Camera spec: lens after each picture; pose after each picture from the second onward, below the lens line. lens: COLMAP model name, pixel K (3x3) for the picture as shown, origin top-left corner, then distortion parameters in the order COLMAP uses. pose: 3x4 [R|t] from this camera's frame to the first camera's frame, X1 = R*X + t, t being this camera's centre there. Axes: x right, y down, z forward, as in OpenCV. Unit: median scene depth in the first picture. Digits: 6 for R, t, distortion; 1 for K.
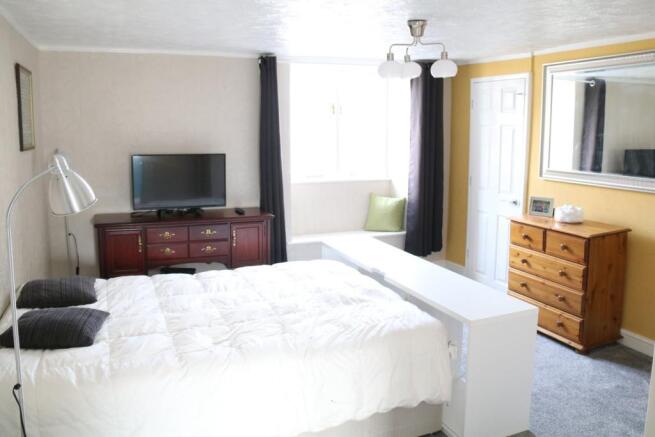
lens RADIAL K [[555.1, 0, 326.0], [0, 555.1, 201.9], [0, 0, 1]] dist [-0.076463, 0.002770]
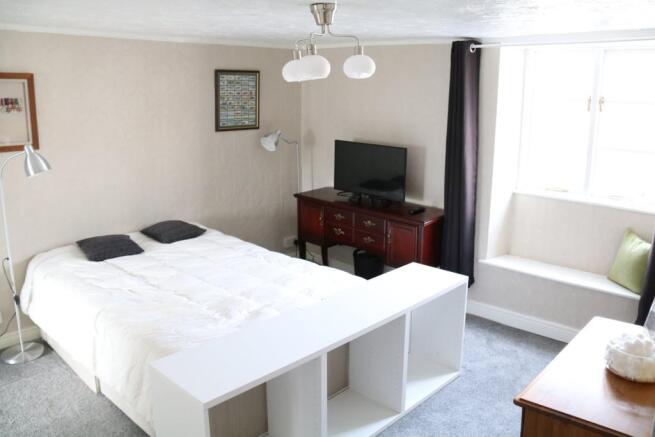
lens RADIAL K [[555.1, 0, 326.0], [0, 555.1, 201.9], [0, 0, 1]] dist [-0.076463, 0.002770]
pose [[0.434931, 0.187592, -0.880707, 0.606415], [-0.135846, 0.980534, 0.141769, -0.111675], [0.890158, 0.057981, 0.451948, 0.442143]]
